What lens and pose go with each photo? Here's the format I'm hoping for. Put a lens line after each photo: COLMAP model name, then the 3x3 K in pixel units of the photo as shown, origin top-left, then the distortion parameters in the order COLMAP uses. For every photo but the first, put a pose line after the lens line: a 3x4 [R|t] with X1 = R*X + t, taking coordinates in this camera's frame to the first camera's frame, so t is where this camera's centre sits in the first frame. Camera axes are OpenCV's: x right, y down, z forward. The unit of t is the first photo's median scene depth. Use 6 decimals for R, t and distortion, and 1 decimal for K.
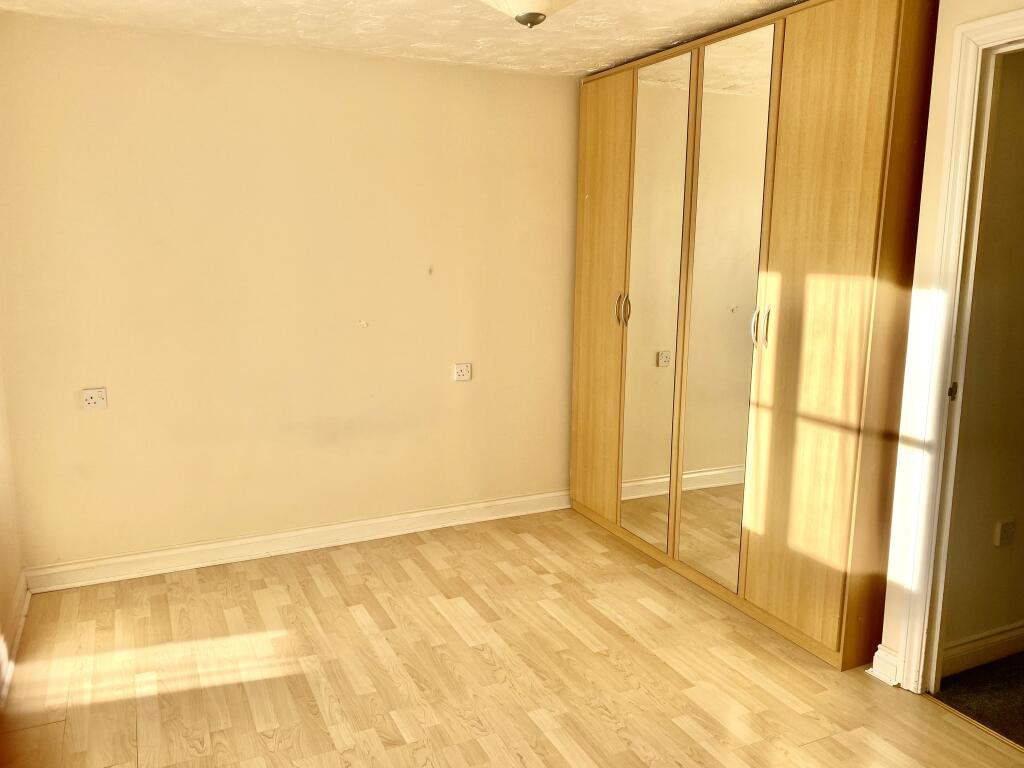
lens RADIAL K [[791.9, 0, 502.6], [0, 791.9, 381.6], [0, 0, 1]] dist [0.006013, 0.005524]
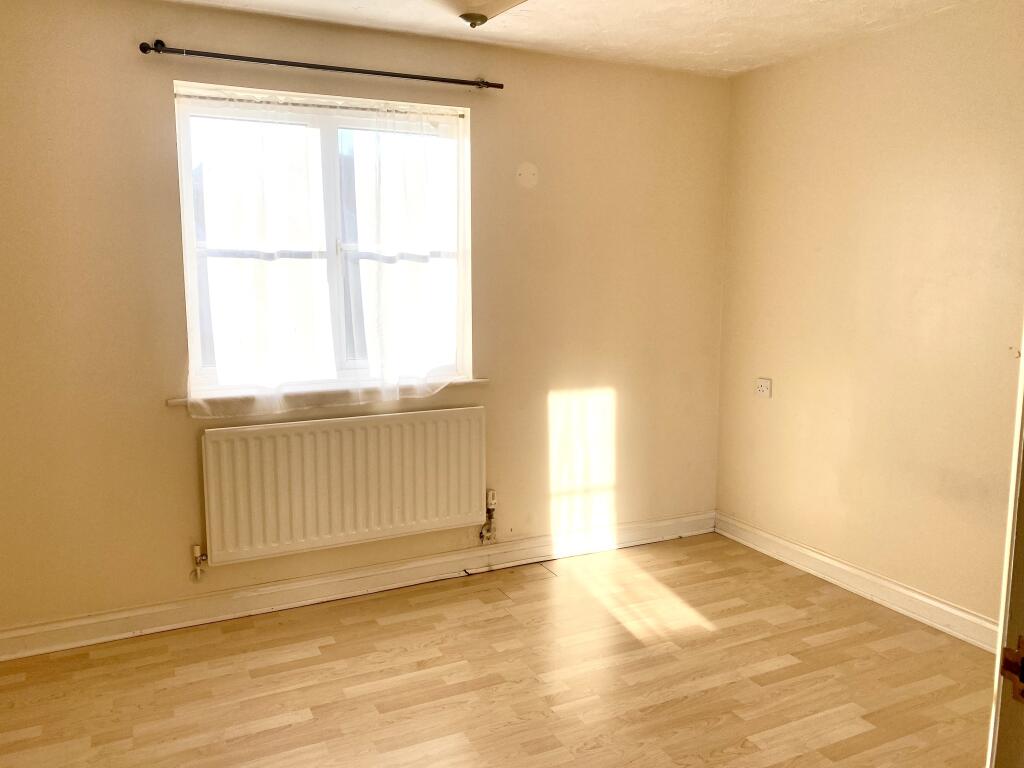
lens RADIAL K [[791.9, 0, 502.5], [0, 791.9, 383.5], [0, 0, 1]] dist [0.006013, 0.005524]
pose [[0.010574, 0.136715, -0.990554, 0.628555], [-0.175765, 0.975440, 0.132753, -0.071462], [0.984375, 0.172700, 0.034344, 0.592387]]
